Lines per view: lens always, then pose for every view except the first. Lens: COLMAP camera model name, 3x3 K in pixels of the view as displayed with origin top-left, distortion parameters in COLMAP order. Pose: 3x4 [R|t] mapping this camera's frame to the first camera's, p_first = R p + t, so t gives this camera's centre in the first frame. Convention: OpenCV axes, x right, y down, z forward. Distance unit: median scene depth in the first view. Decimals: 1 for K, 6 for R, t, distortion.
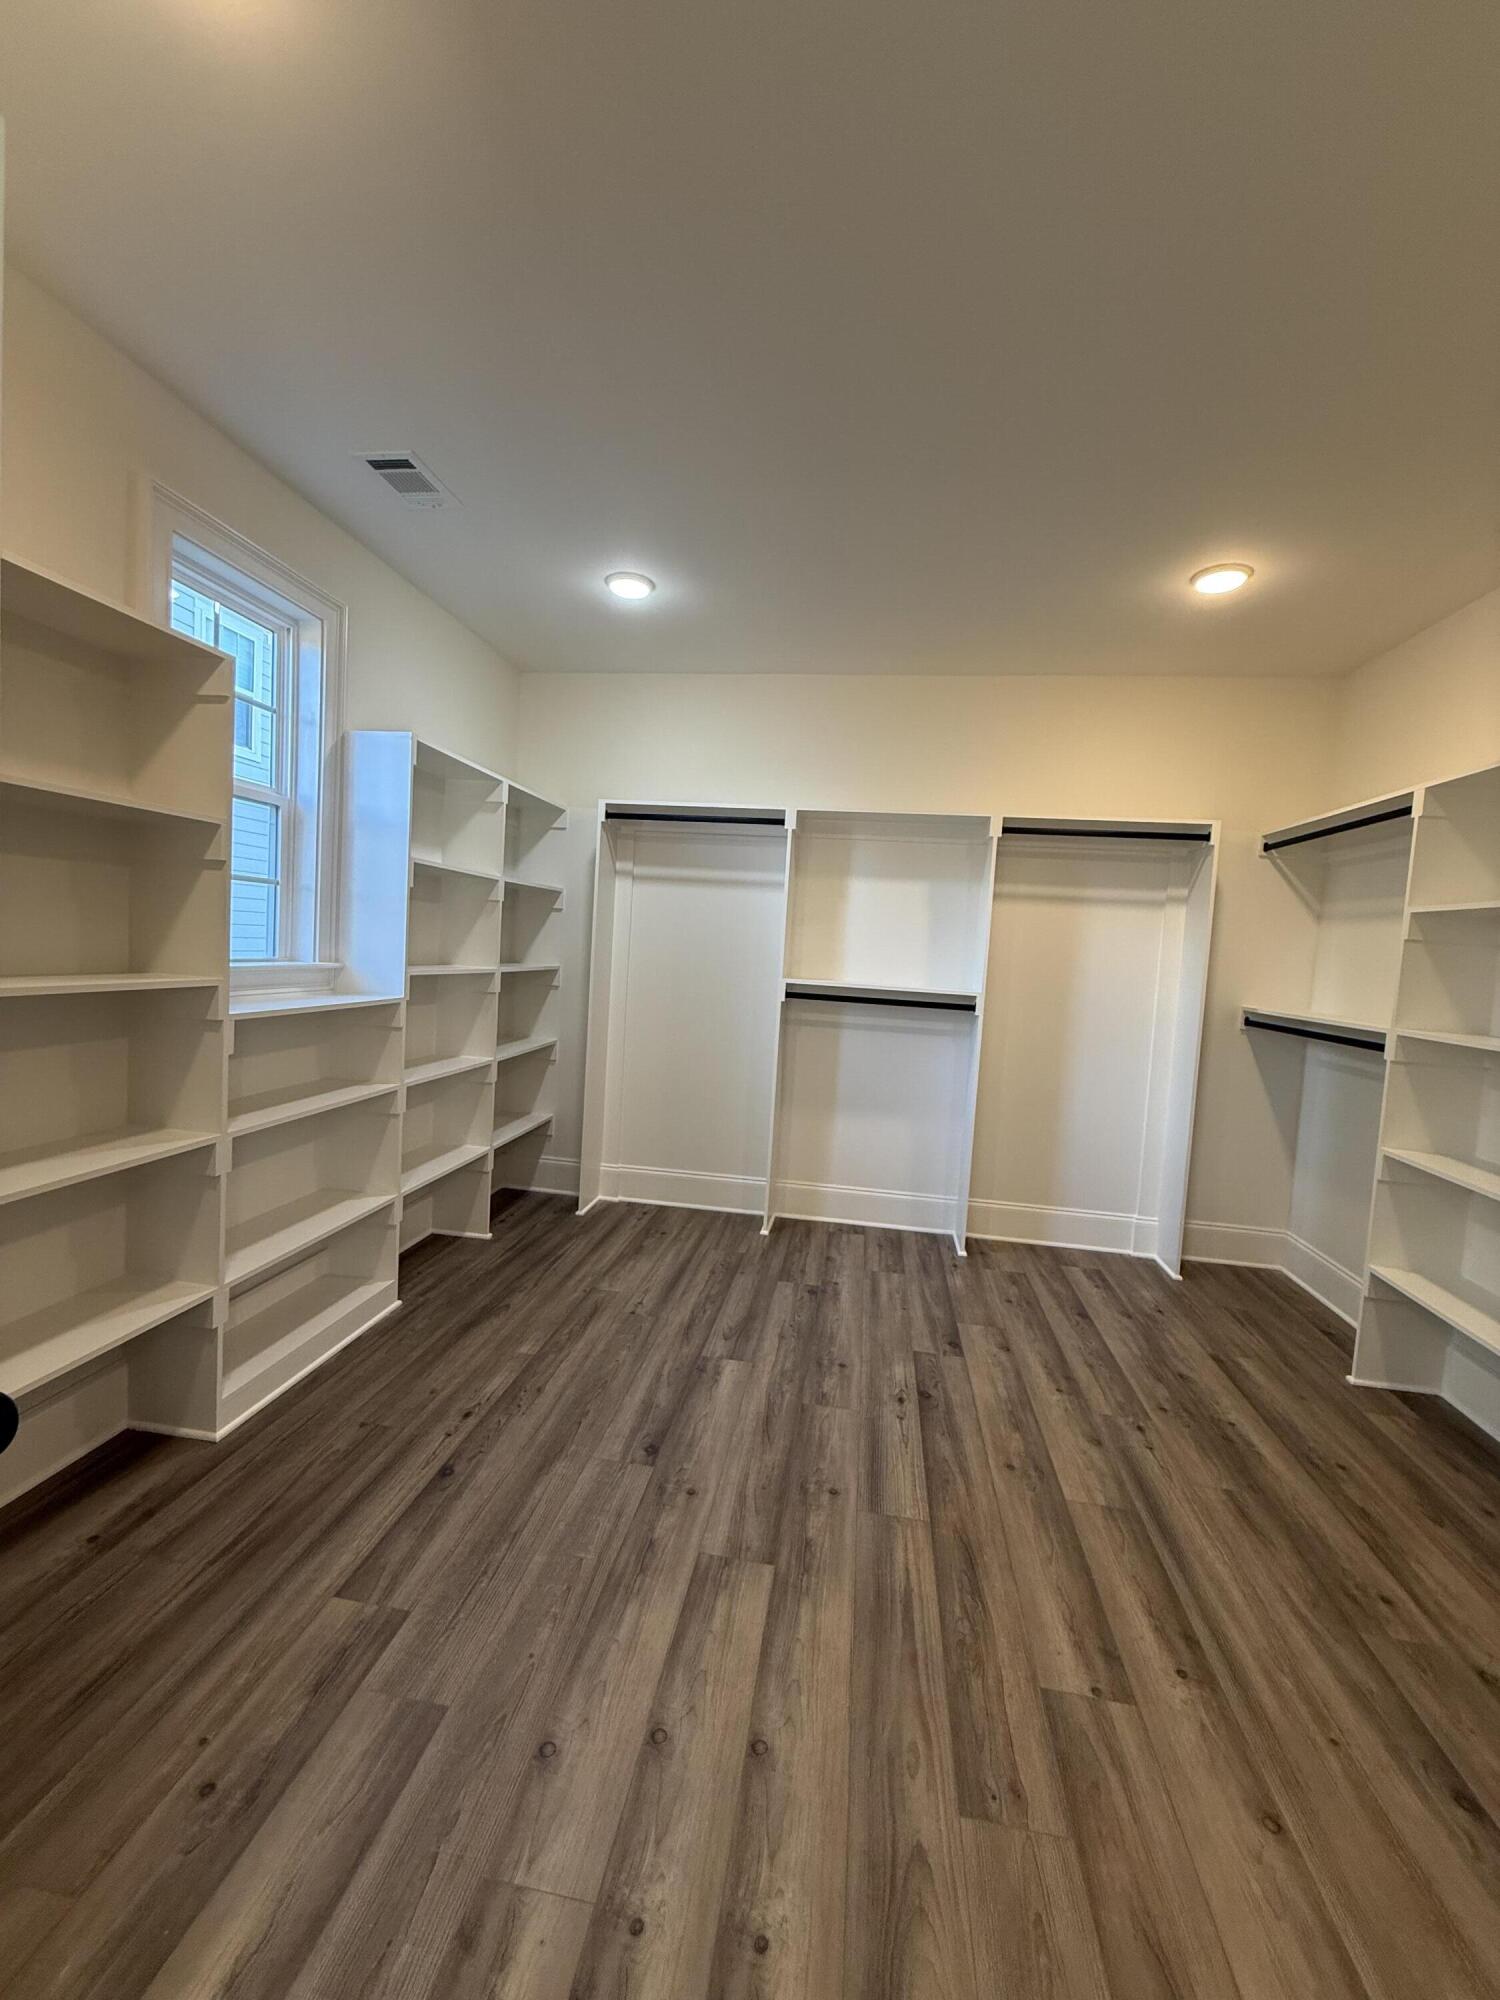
lens RADIAL K [[792.8, 0, 740.0], [0, 792.8, 997.8], [0, 0, 1]] dist [-0.001954, 0.000542]
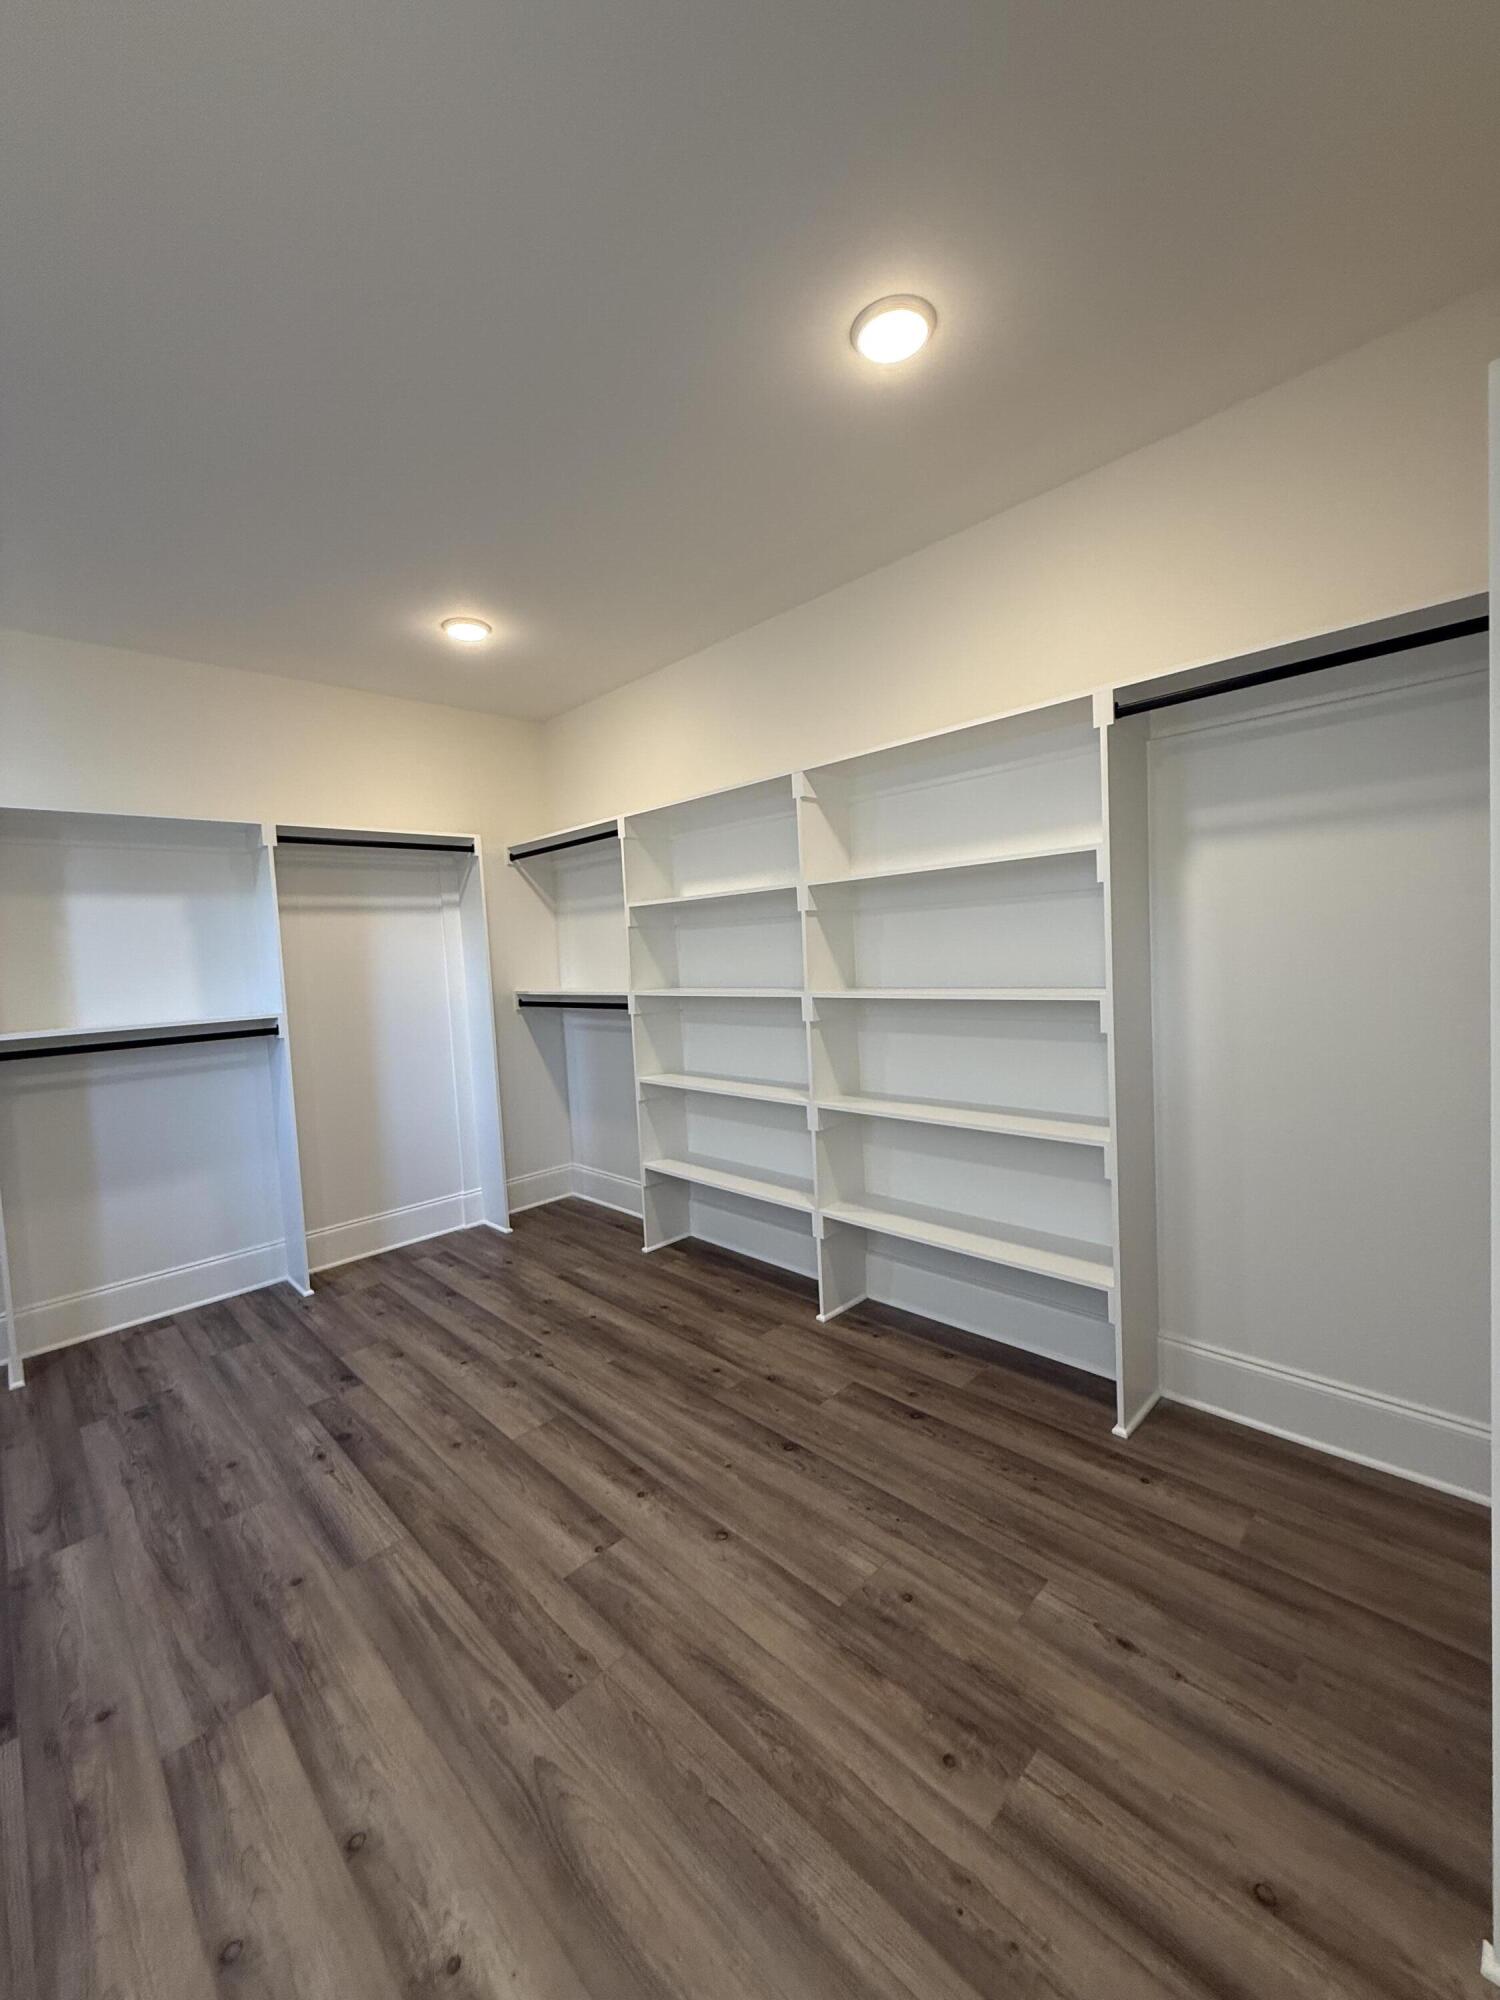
lens RADIAL K [[792.8, 0, 751.7], [0, 792.8, 1002.5], [0, 0, 1]] dist [-0.001954, 0.000542]
pose [[0.588938, -0.143548, 0.795328, -0.156321], [0.141116, 0.987247, 0.073691, -0.013921], [-0.795763, 0.068834, 0.601684, 0.003244]]
